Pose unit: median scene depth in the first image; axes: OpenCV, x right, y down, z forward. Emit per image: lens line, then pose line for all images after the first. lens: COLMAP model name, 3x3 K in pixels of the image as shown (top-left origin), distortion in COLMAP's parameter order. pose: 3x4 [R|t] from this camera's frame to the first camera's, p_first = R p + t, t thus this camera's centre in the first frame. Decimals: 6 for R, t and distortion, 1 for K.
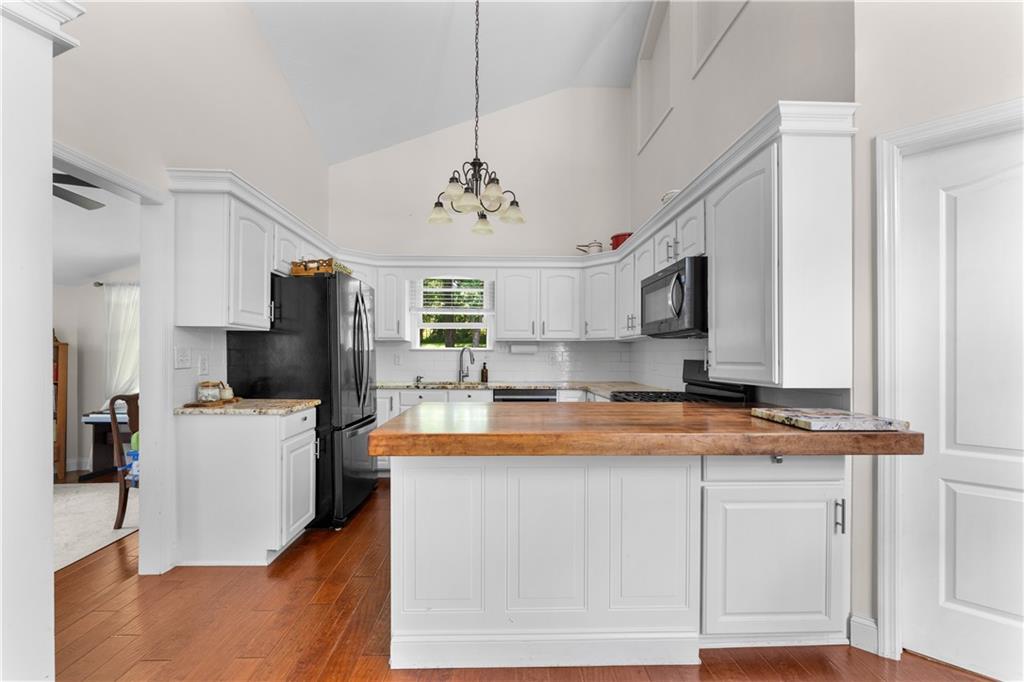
lens RADIAL K [[400.5, 0, 510.4], [0, 400.5, 356.0], [0, 0, 1]] dist [0.000252, 0.000031]
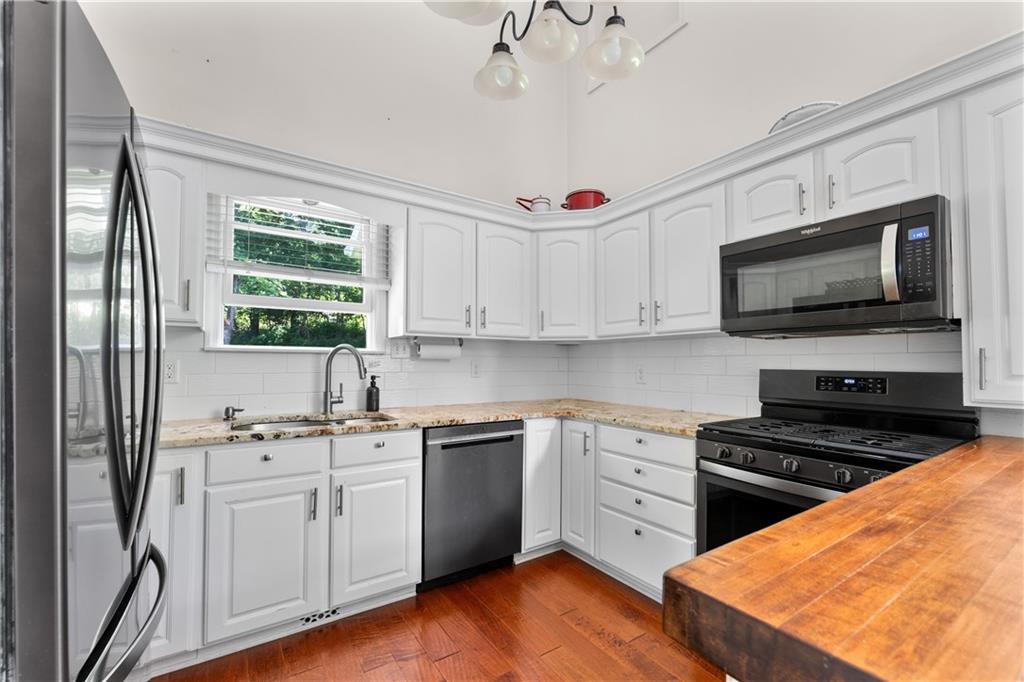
lens RADIAL K [[429.7, 0, 511.2], [0, 429.7, 351.6], [0, 0, 1]] dist [0.014159, 0.000043]
pose [[0.847471, 0.013047, 0.530682, -0.220539], [-0.000228, 0.999707, -0.024213, -0.002103], [-0.530842, 0.020399, 0.847225, 0.409100]]
